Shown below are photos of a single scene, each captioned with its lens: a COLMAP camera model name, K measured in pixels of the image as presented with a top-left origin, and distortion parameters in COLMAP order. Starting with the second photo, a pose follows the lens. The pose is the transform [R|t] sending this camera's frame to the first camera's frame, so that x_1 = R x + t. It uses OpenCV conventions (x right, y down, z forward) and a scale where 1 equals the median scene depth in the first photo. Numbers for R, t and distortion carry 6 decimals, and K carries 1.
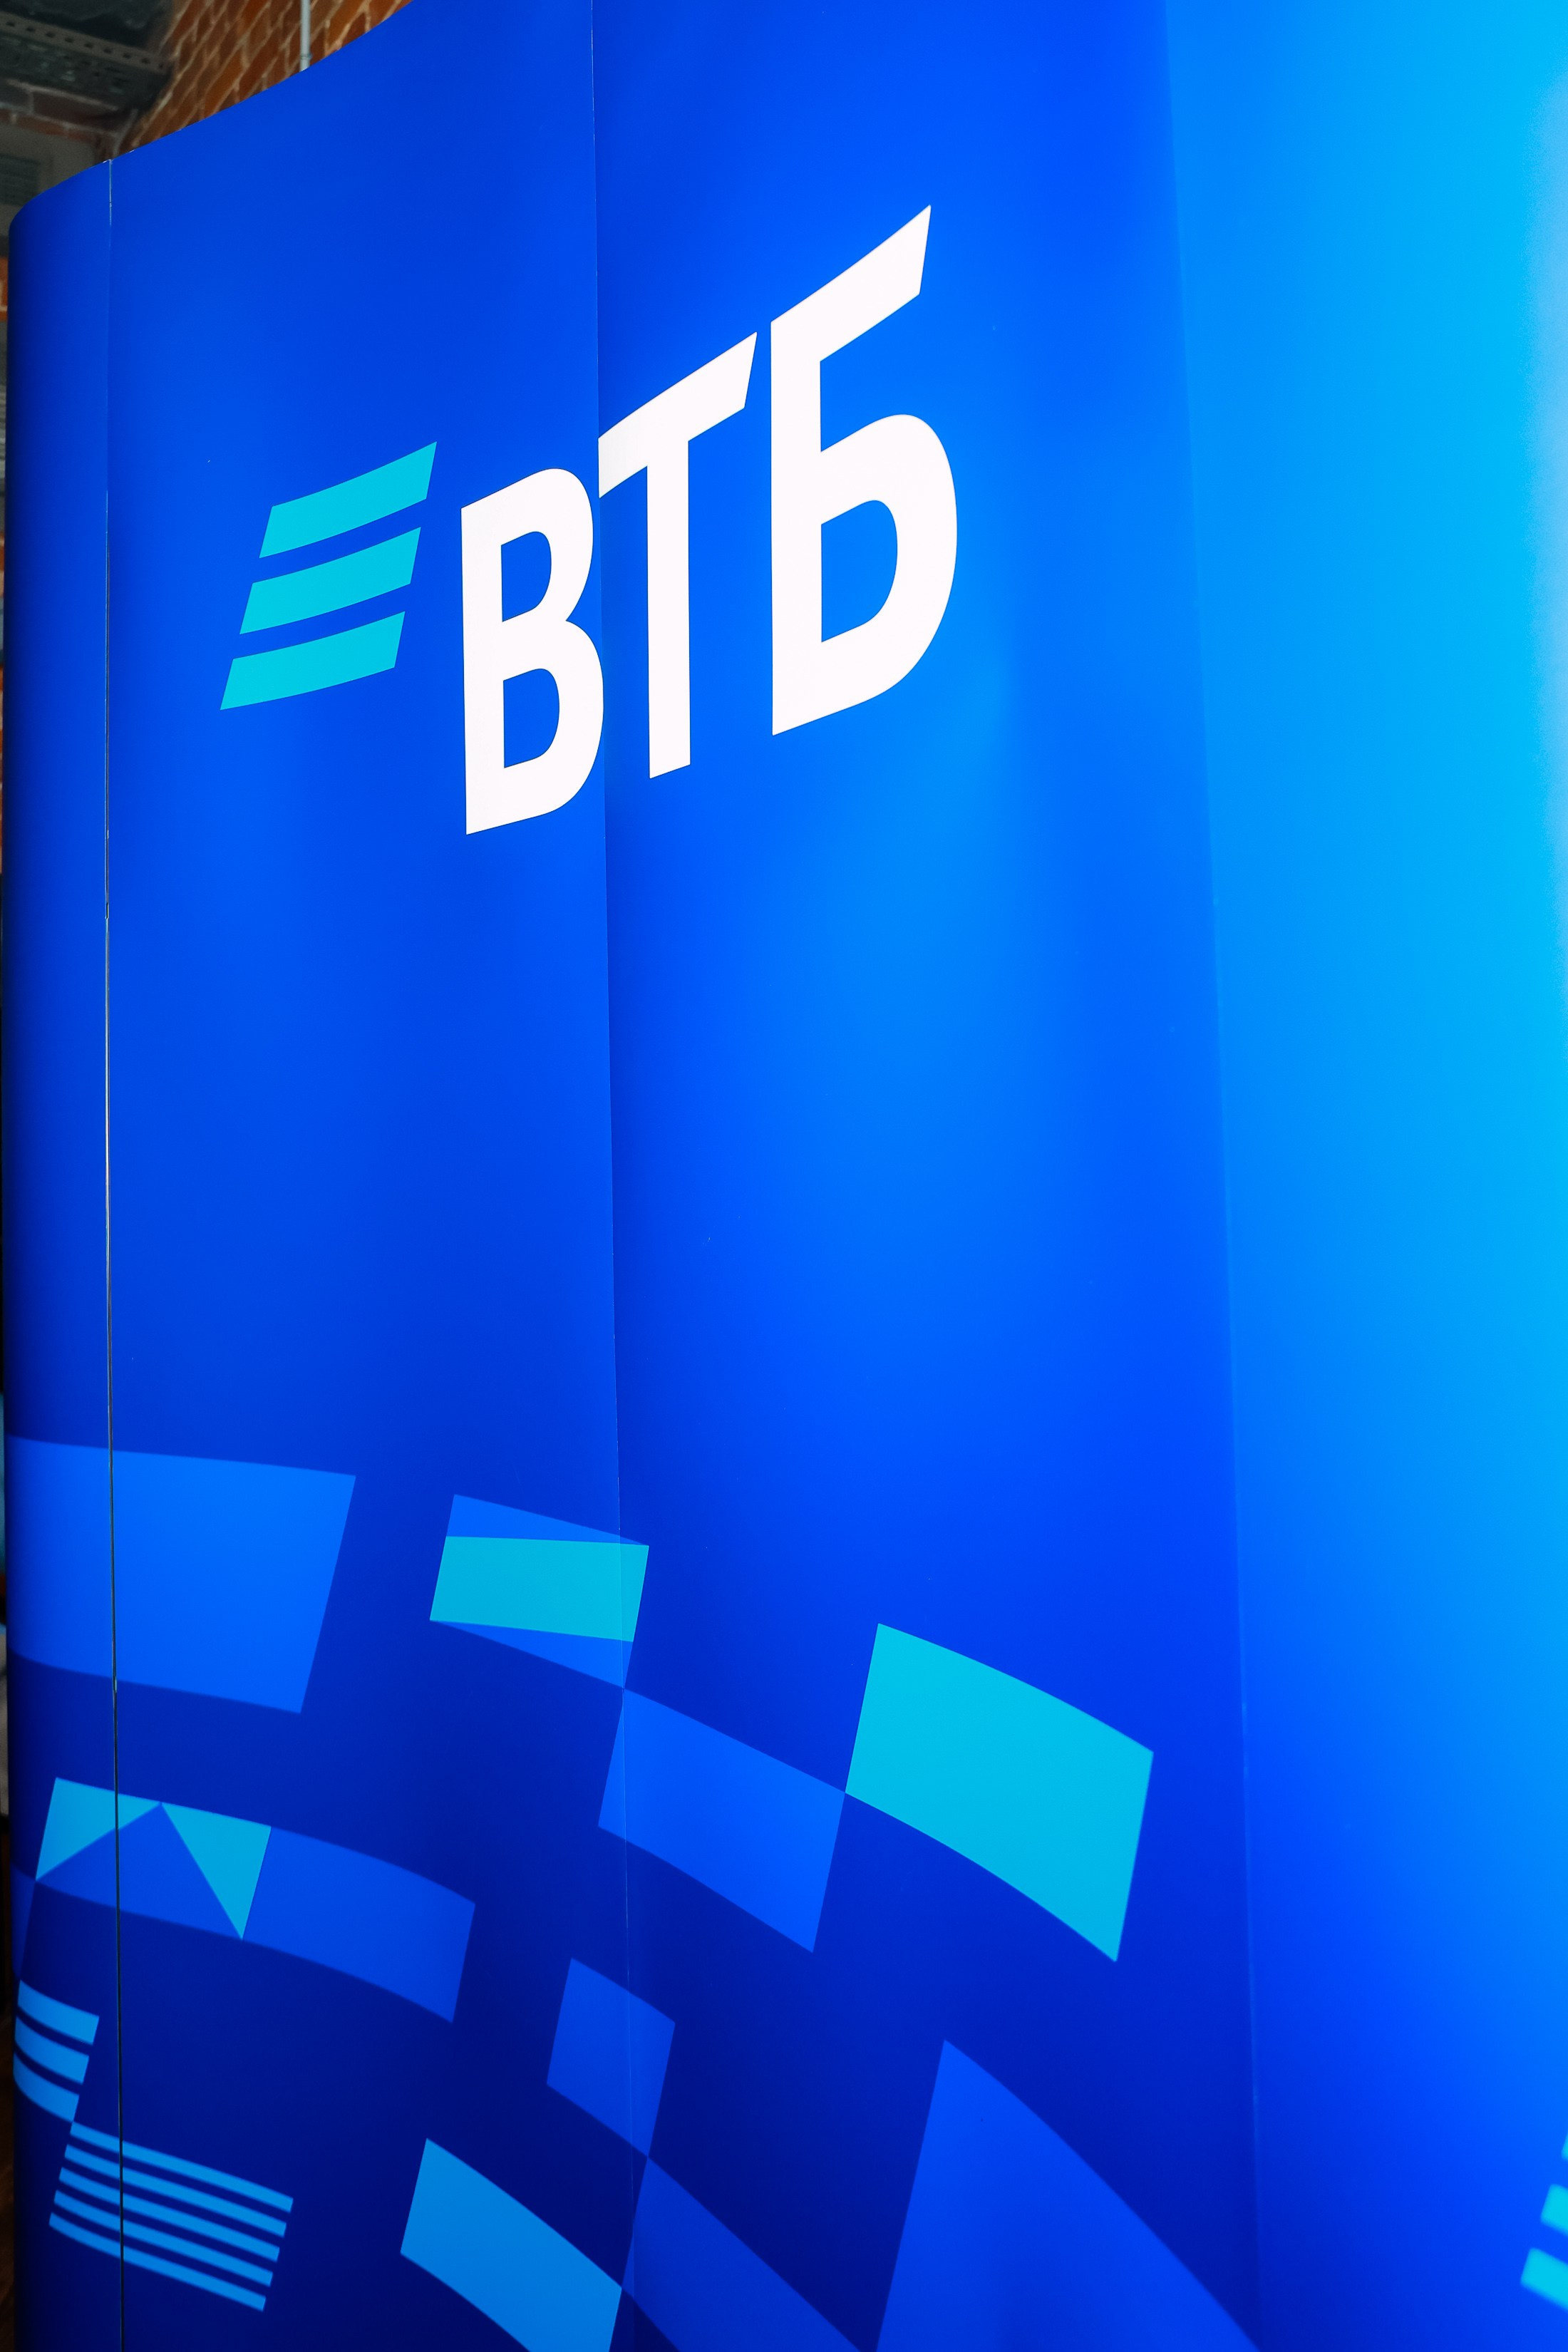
lens RADIAL K [[1987.7, 0, 655.6], [0, 1987.7, 1008.3], [0, 0, 1]] dist [-0.048679, 0.009393]
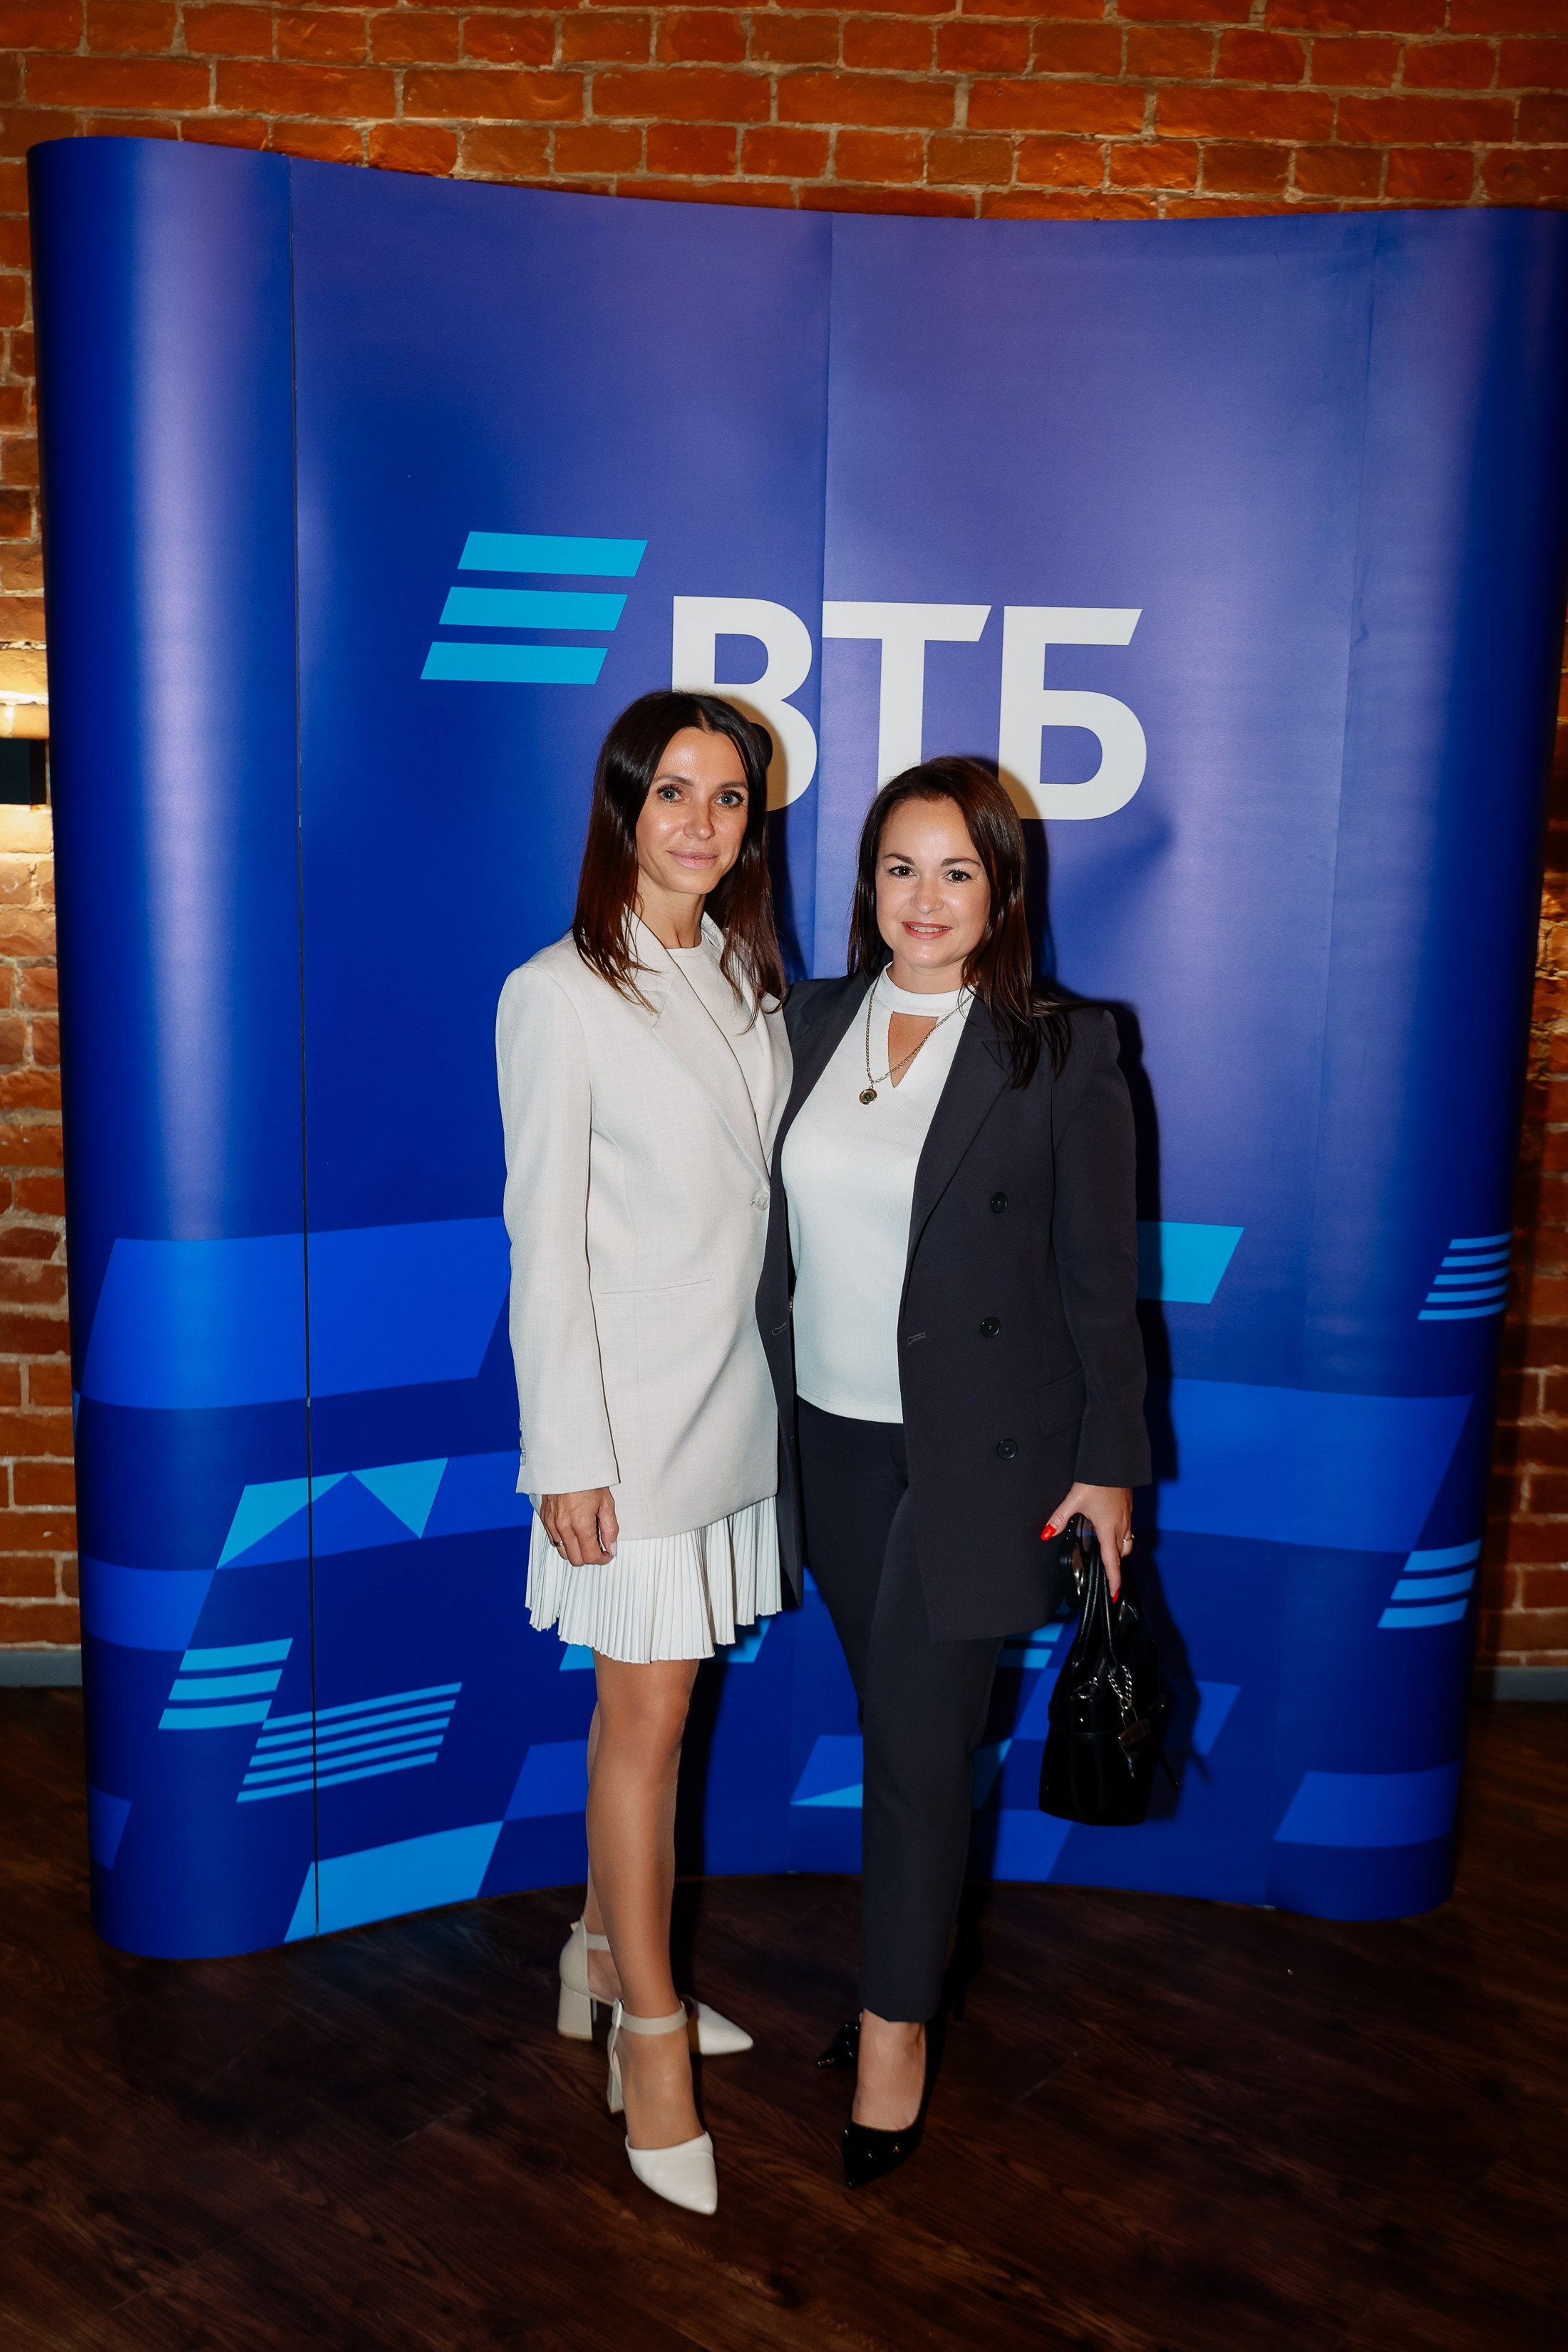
lens RADIAL K [[2261.8, 0, 758.8], [0, 2261.8, 1200.6], [0, 0, 1]] dist [-0.004804, 0.000000]
pose [[0.476858, -0.143051, 0.867262, -1.662722], [-0.097436, 0.971984, 0.213899, -0.177516], [-0.873563, -0.186502, 0.449560, 0.061349]]
